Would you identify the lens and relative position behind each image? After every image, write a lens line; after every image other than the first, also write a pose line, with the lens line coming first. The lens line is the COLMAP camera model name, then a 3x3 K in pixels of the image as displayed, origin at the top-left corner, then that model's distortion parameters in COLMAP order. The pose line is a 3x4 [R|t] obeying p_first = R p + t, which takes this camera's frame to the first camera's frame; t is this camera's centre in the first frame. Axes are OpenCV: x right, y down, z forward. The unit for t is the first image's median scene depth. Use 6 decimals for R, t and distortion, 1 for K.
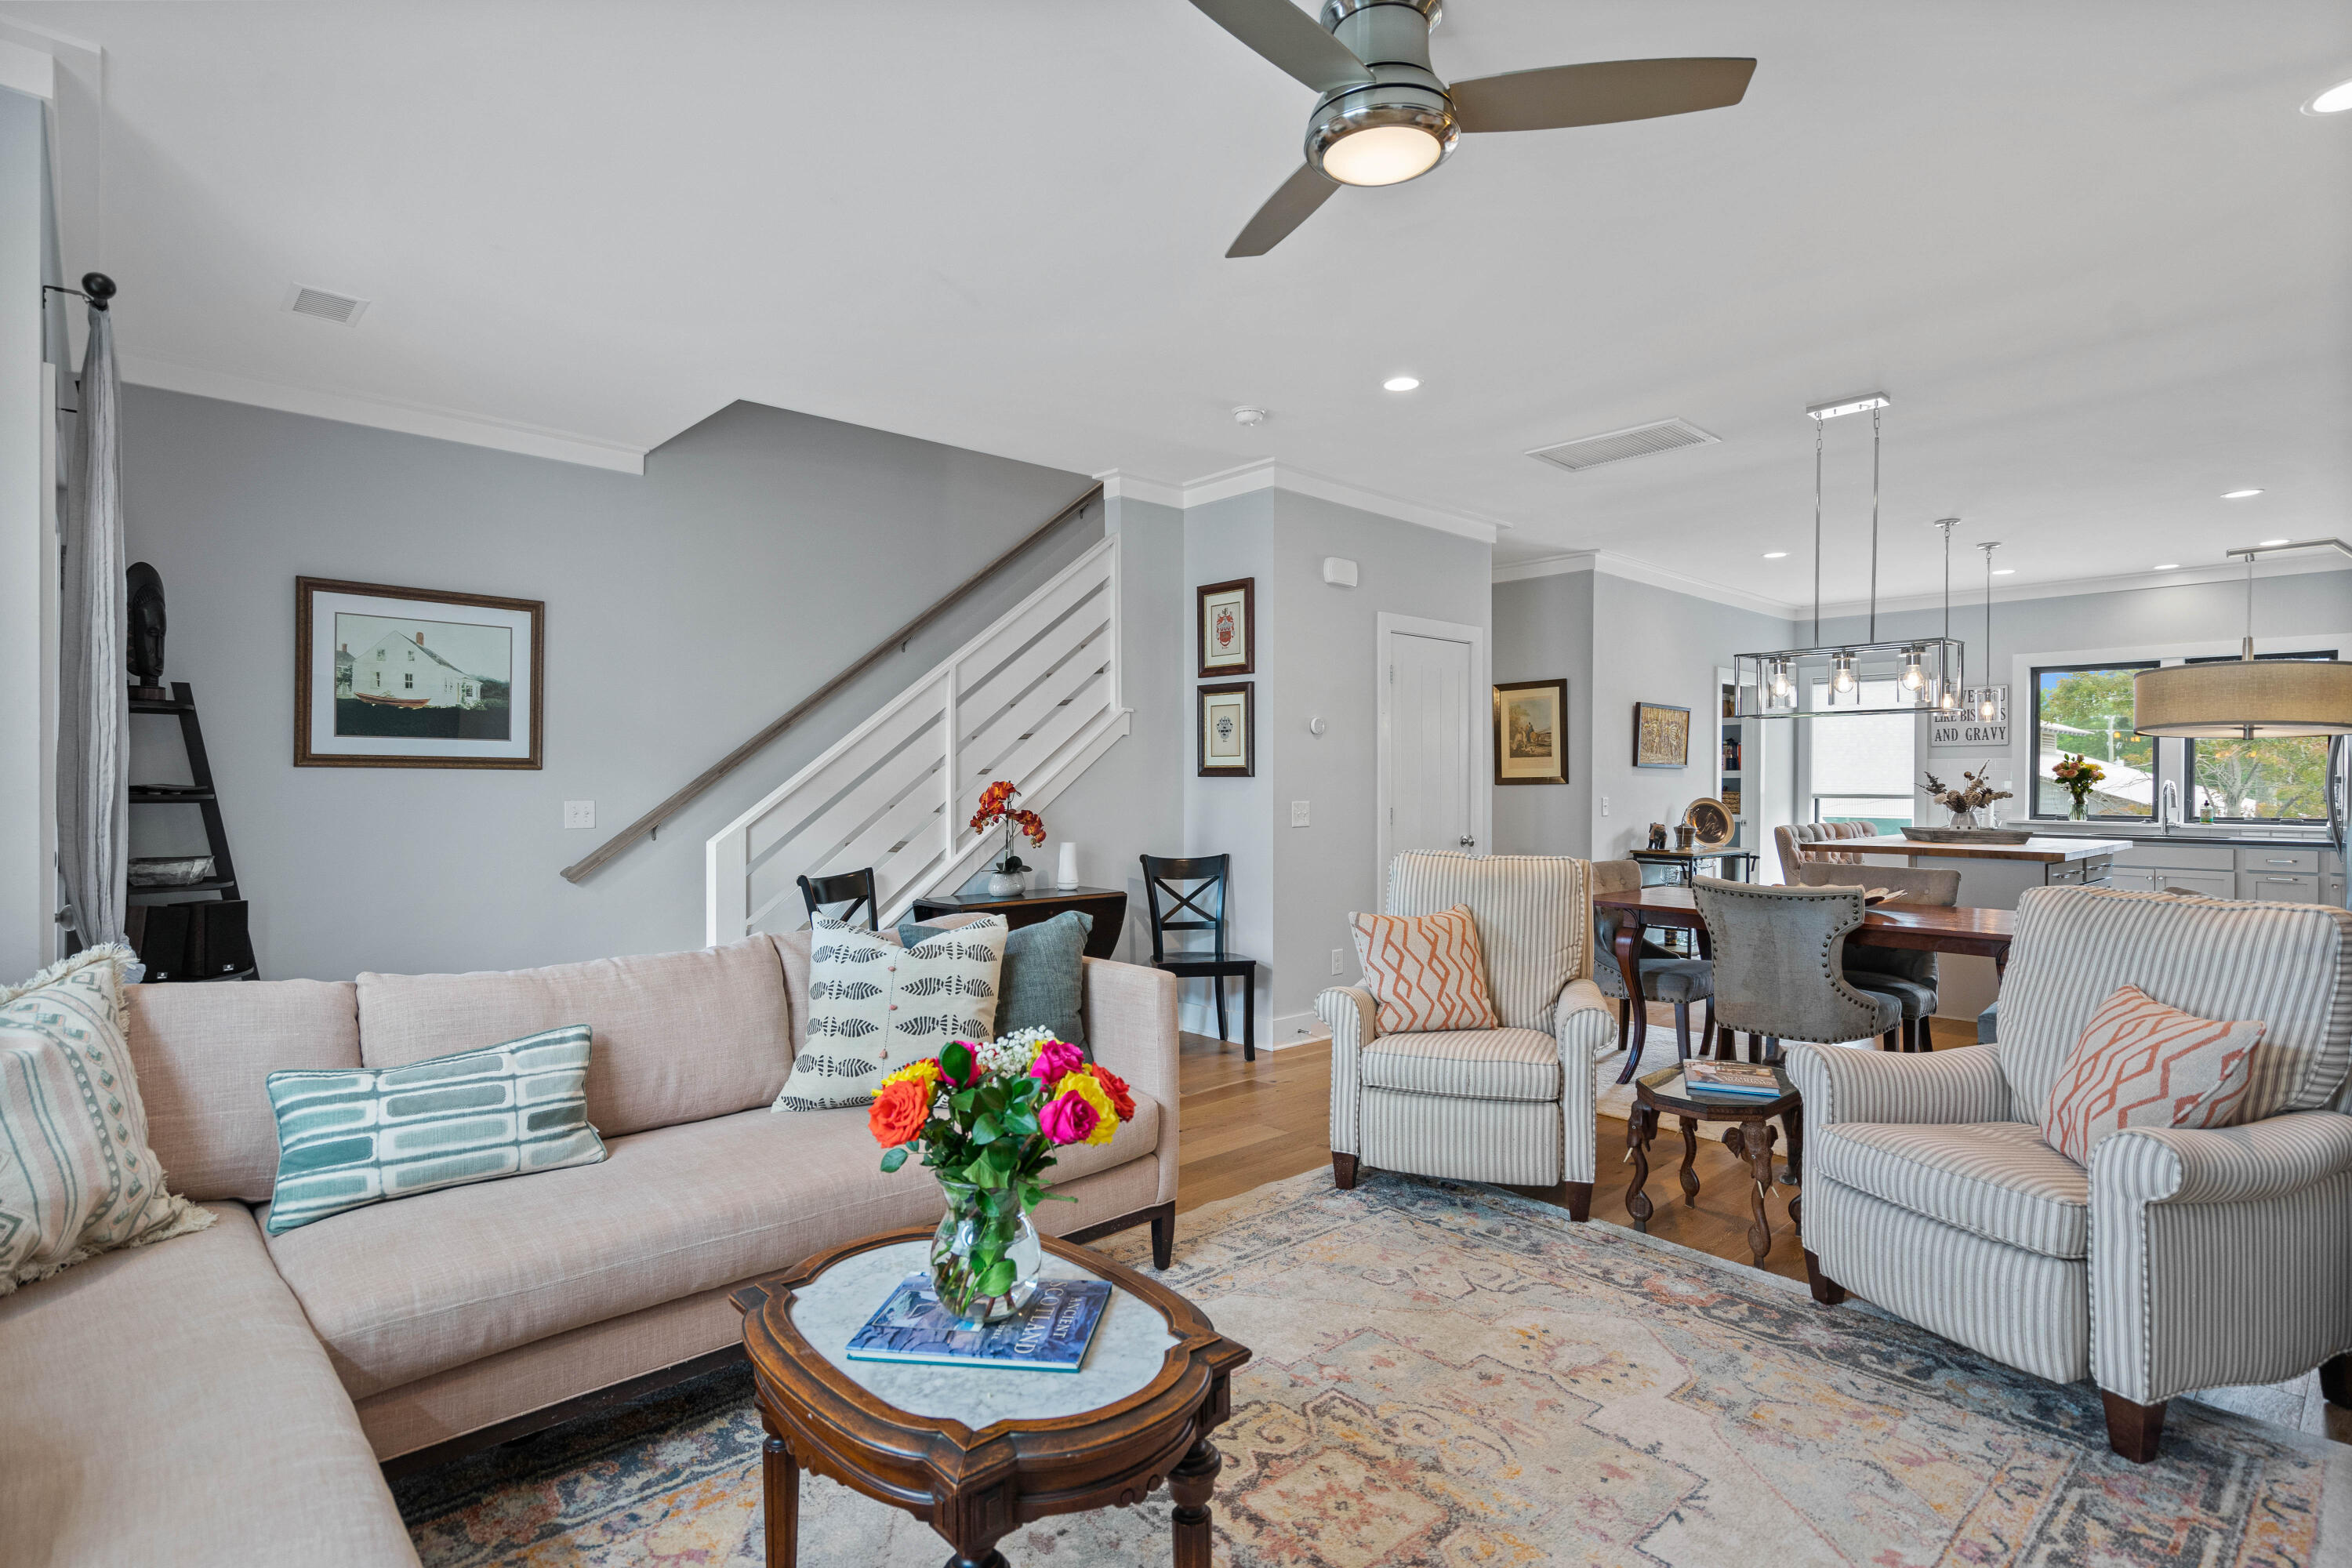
lens RADIAL K [[1135.1, 0, 1169.7], [0, 1135.1, 792.5], [0, 0, 1]] dist [-0.004512, 0.003783]
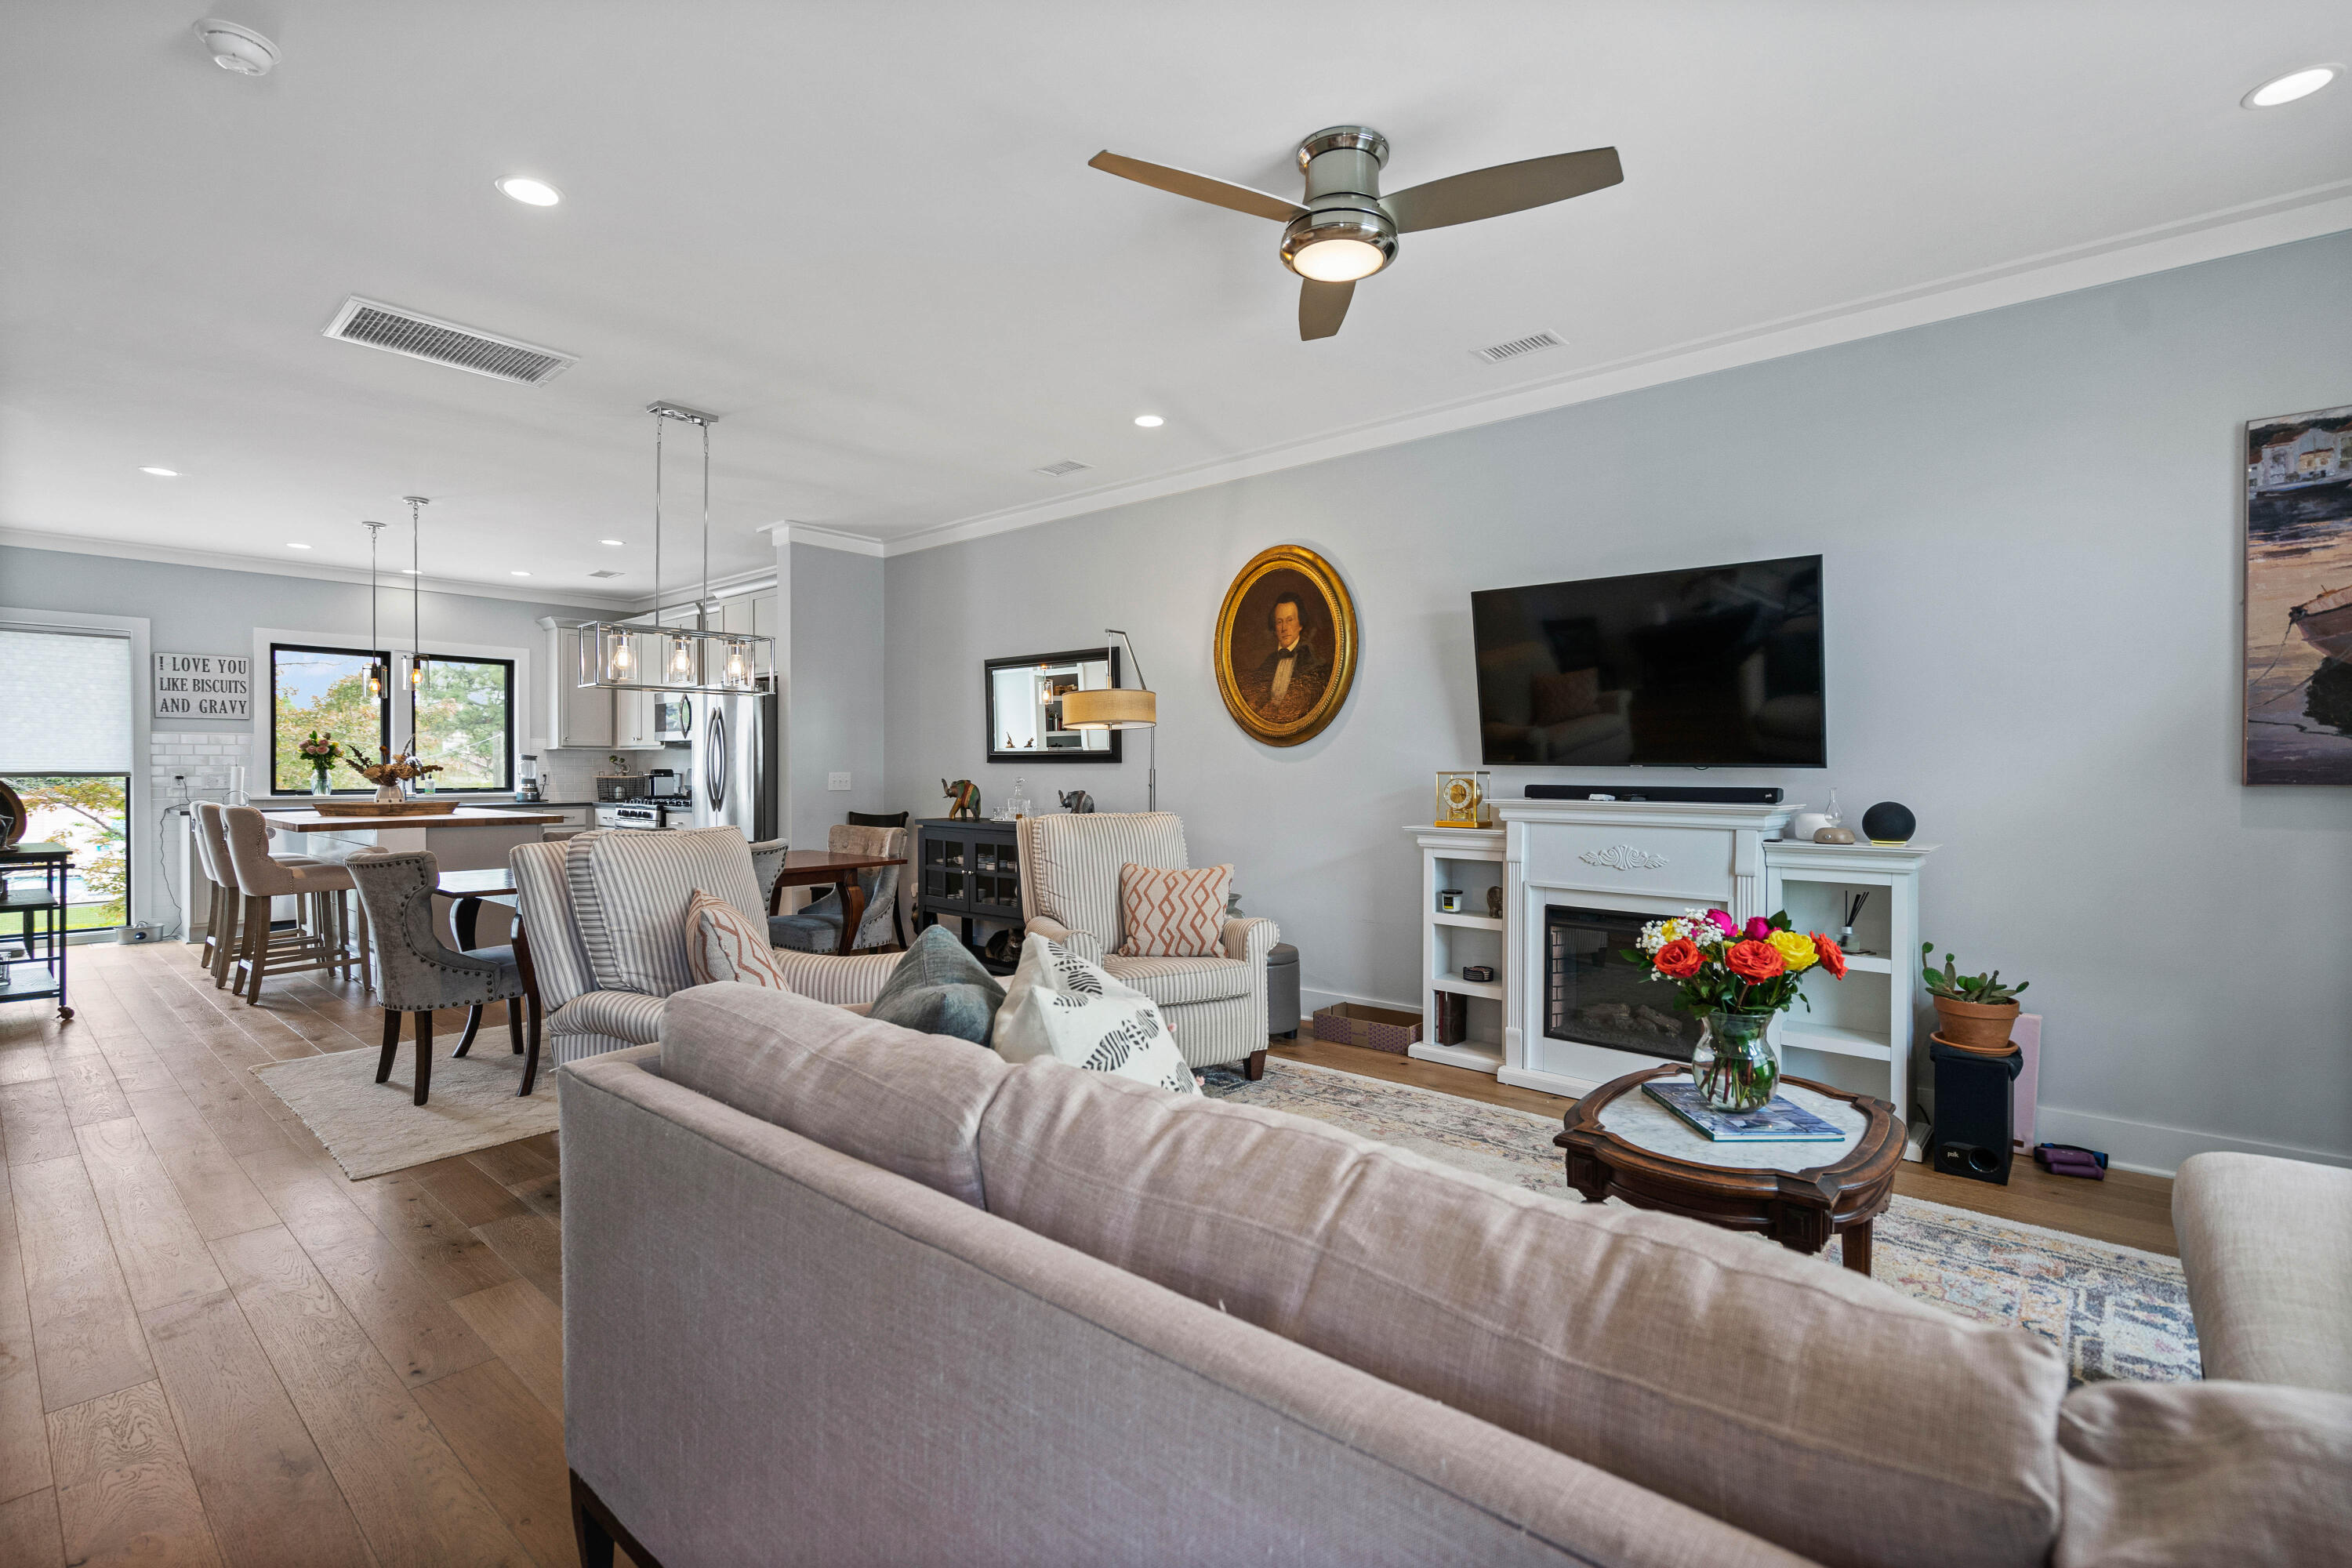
lens RADIAL K [[1061.4, 0, 1175.1], [0, 1061.4, 778.4], [0, 0, 1]] dist [-0.001879, 0.001071]
pose [[-0.110668, -0.010118, 0.993806, -0.380814], [0.006832, 0.999917, 0.010941, 0.005926], [-0.993834, 0.008001, -0.110590, 0.489884]]
